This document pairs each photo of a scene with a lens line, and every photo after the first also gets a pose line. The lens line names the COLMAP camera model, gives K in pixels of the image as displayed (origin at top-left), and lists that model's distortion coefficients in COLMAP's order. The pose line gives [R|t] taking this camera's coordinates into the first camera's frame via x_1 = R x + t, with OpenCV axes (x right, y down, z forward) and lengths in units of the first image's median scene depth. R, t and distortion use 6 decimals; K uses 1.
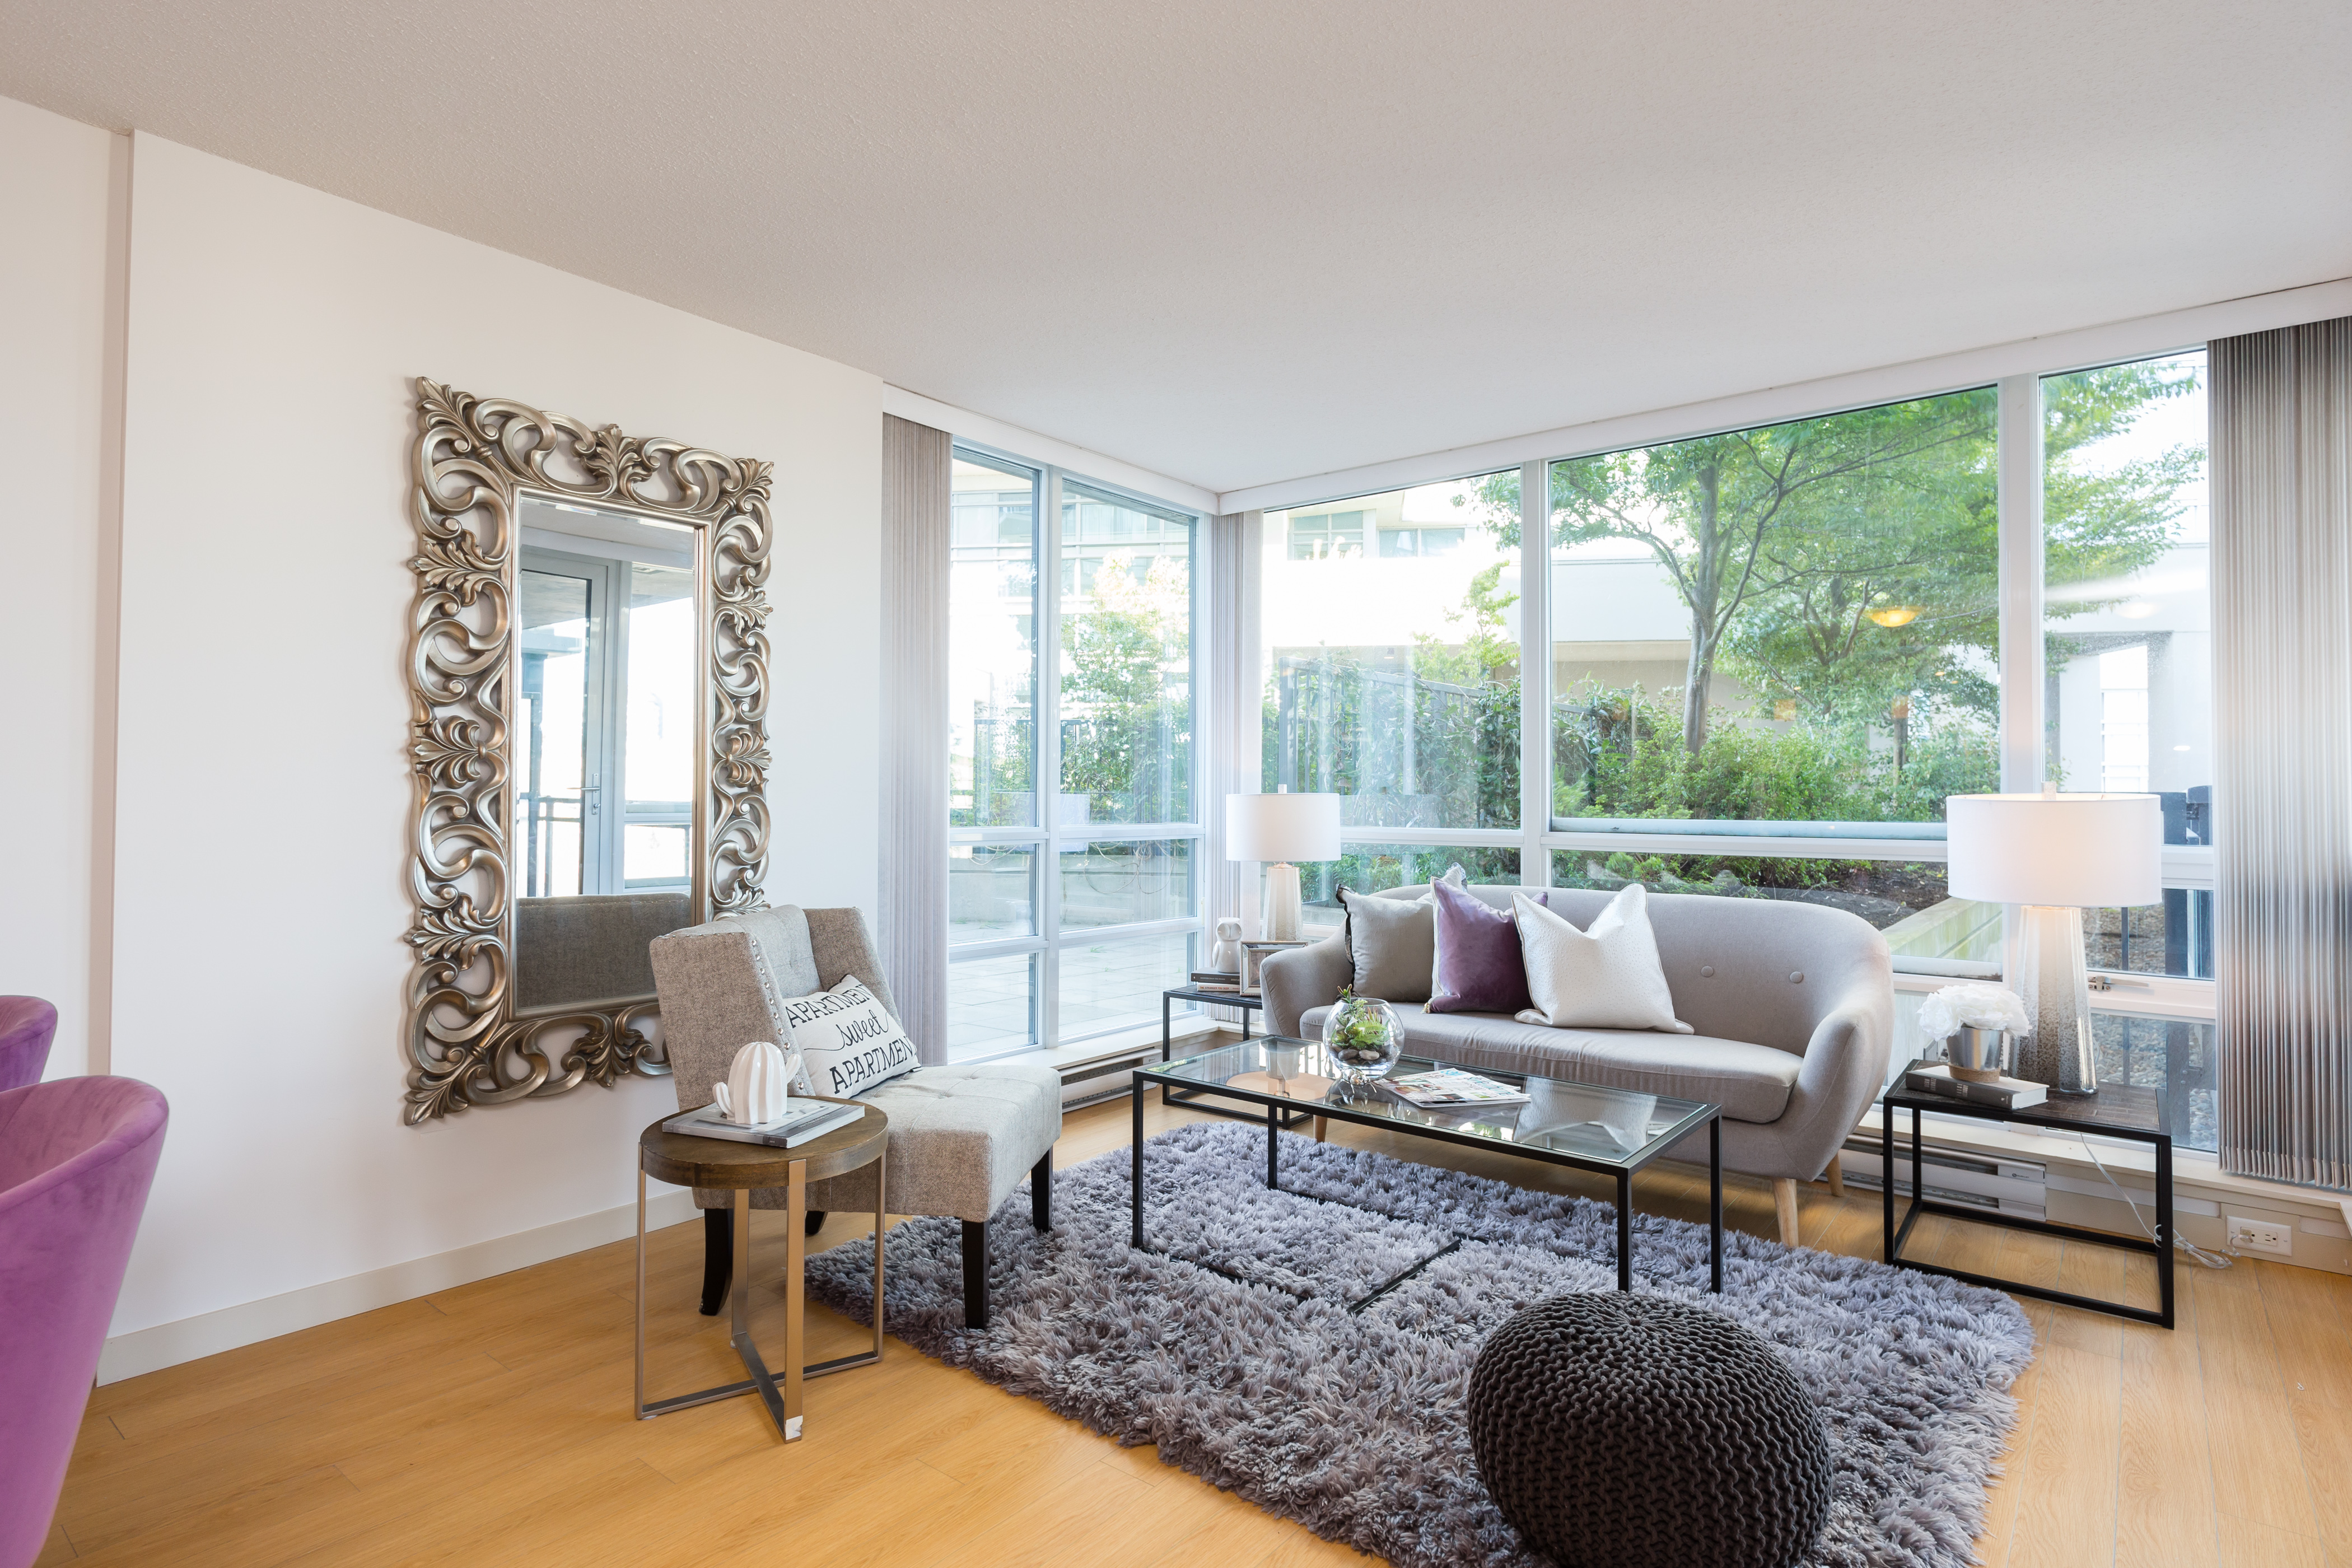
lens RADIAL K [[1217.0, 0, 1184.2], [0, 1217.0, 764.4], [0, 0, 1]] dist [-0.001890, -0.002743]
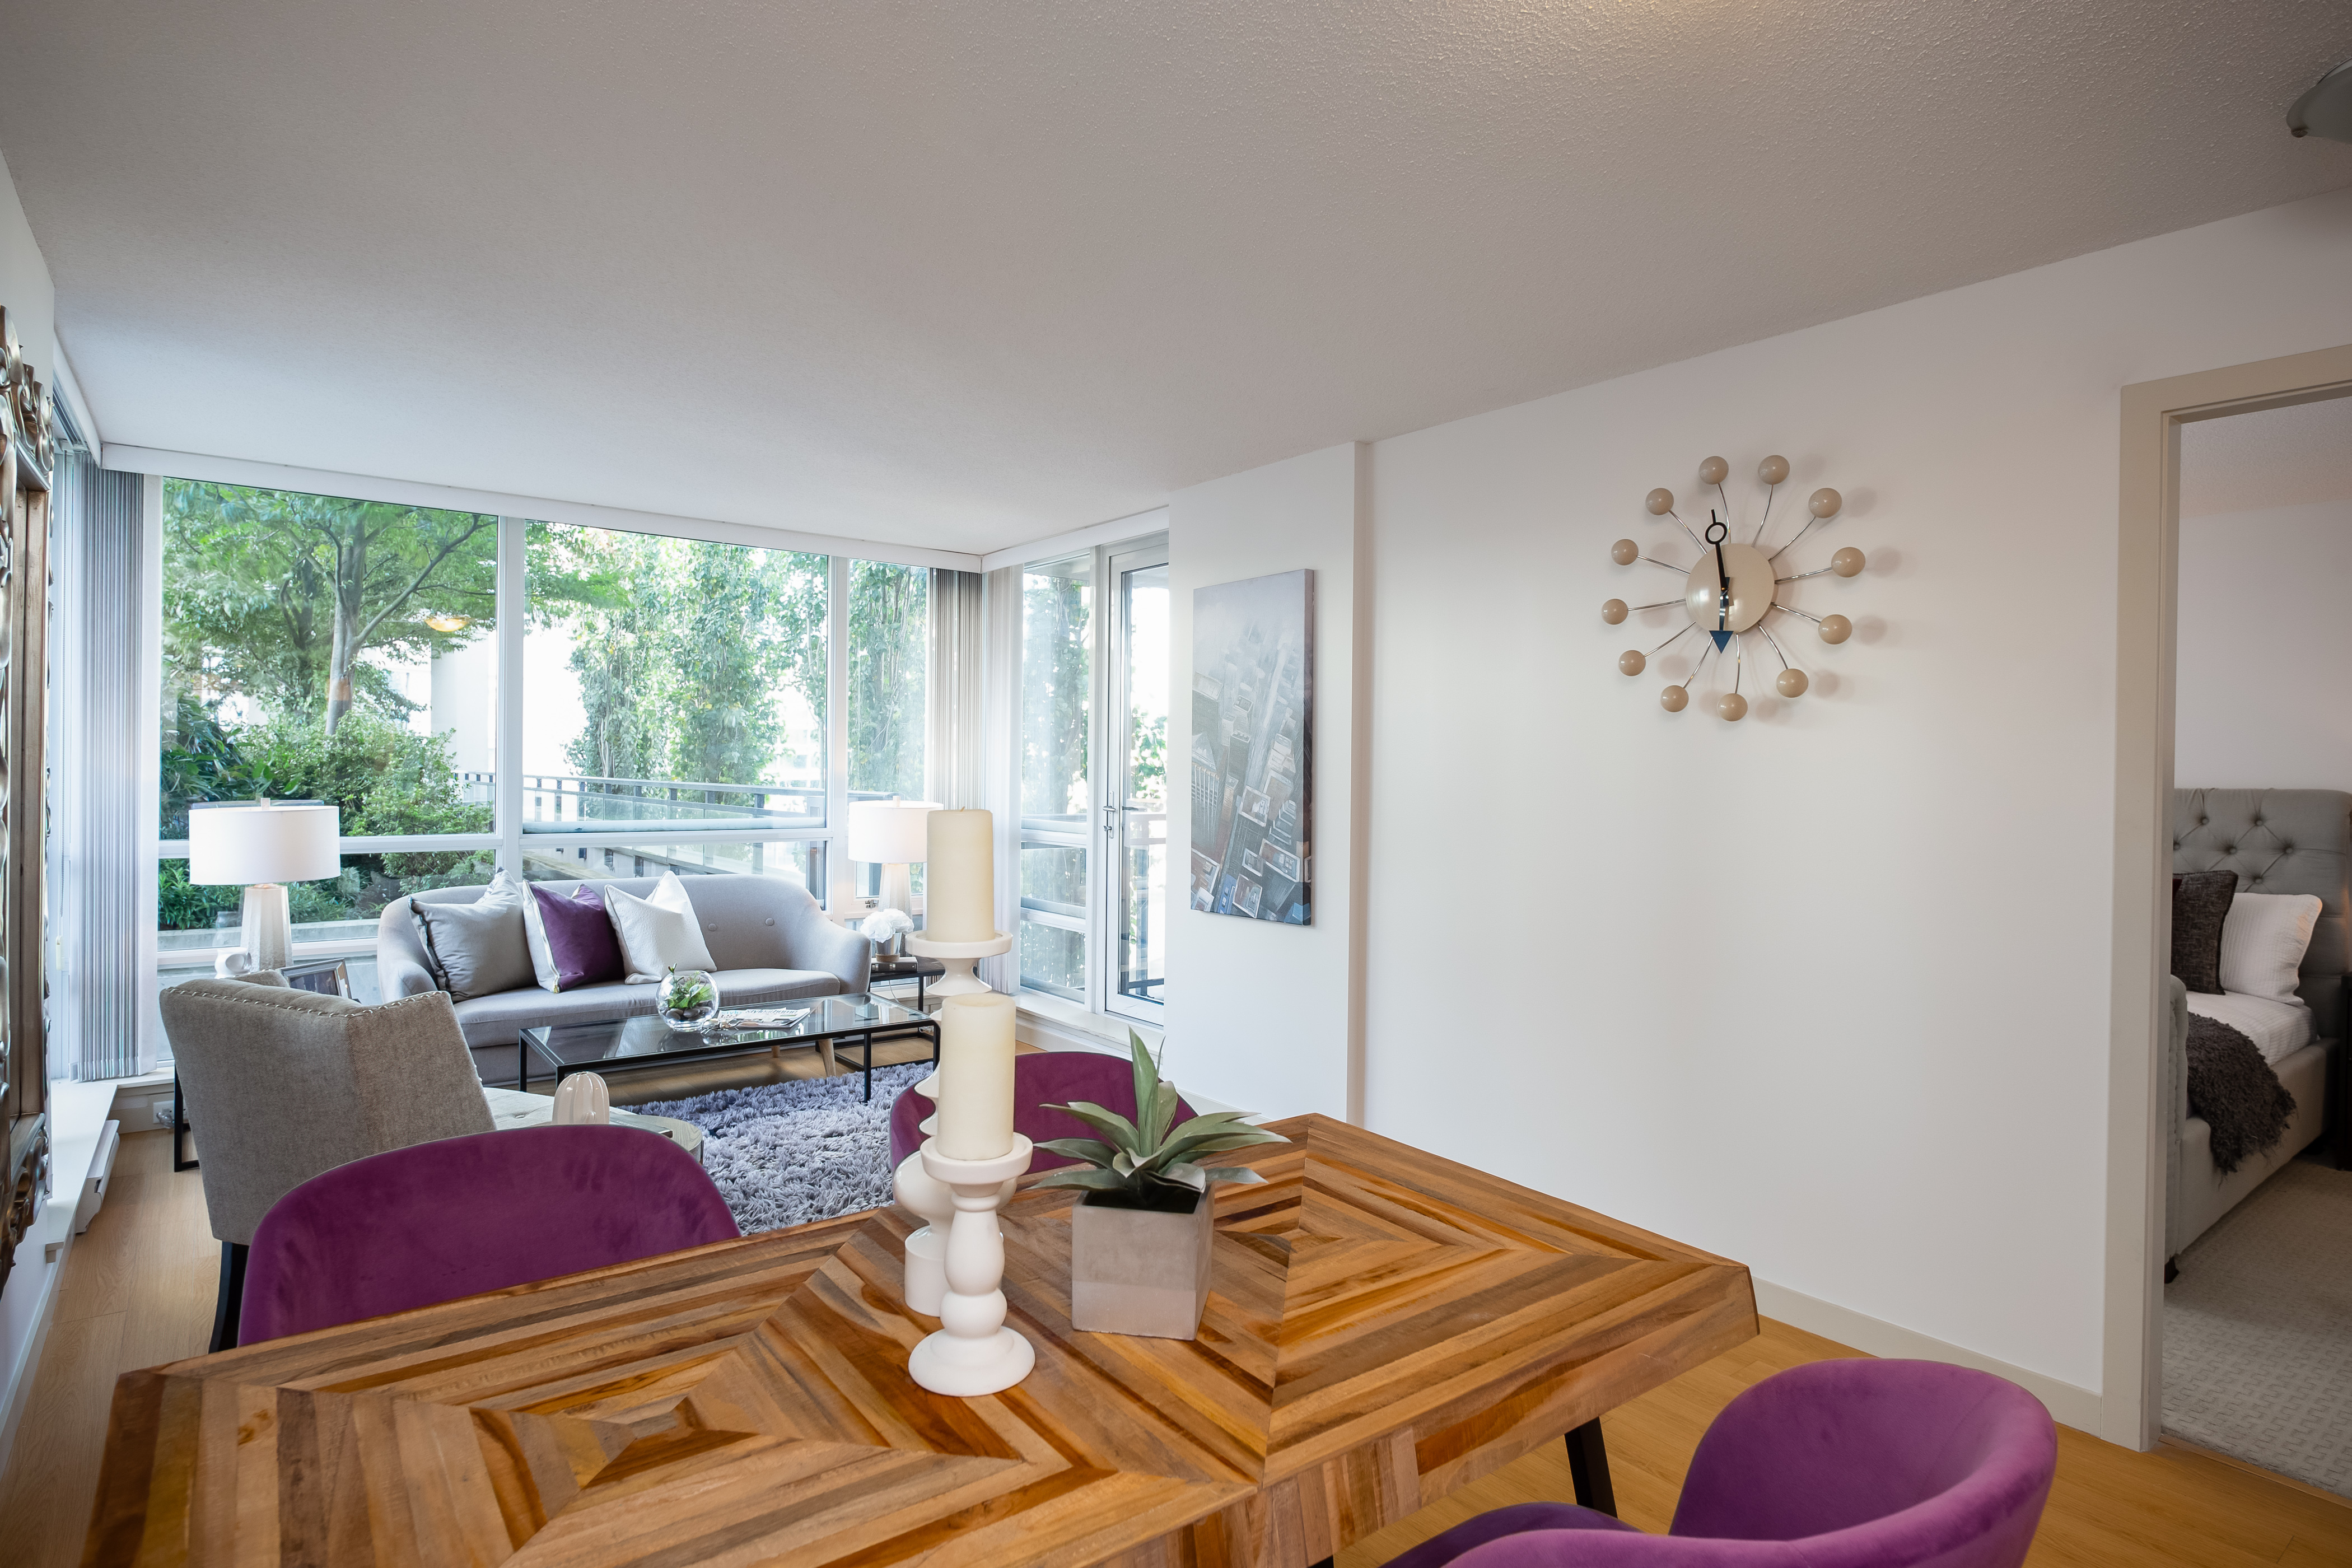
lens RADIAL K [[1217.0, 0, 1174.7], [0, 1217.0, 775.2], [0, 0, 1]] dist [-0.001890, -0.002743]
pose [[0.227693, -0.005908, 0.973715, -0.910650], [-0.037205, 0.999199, 0.014763, -0.056376], [-0.973022, -0.039588, 0.227291, 0.154769]]
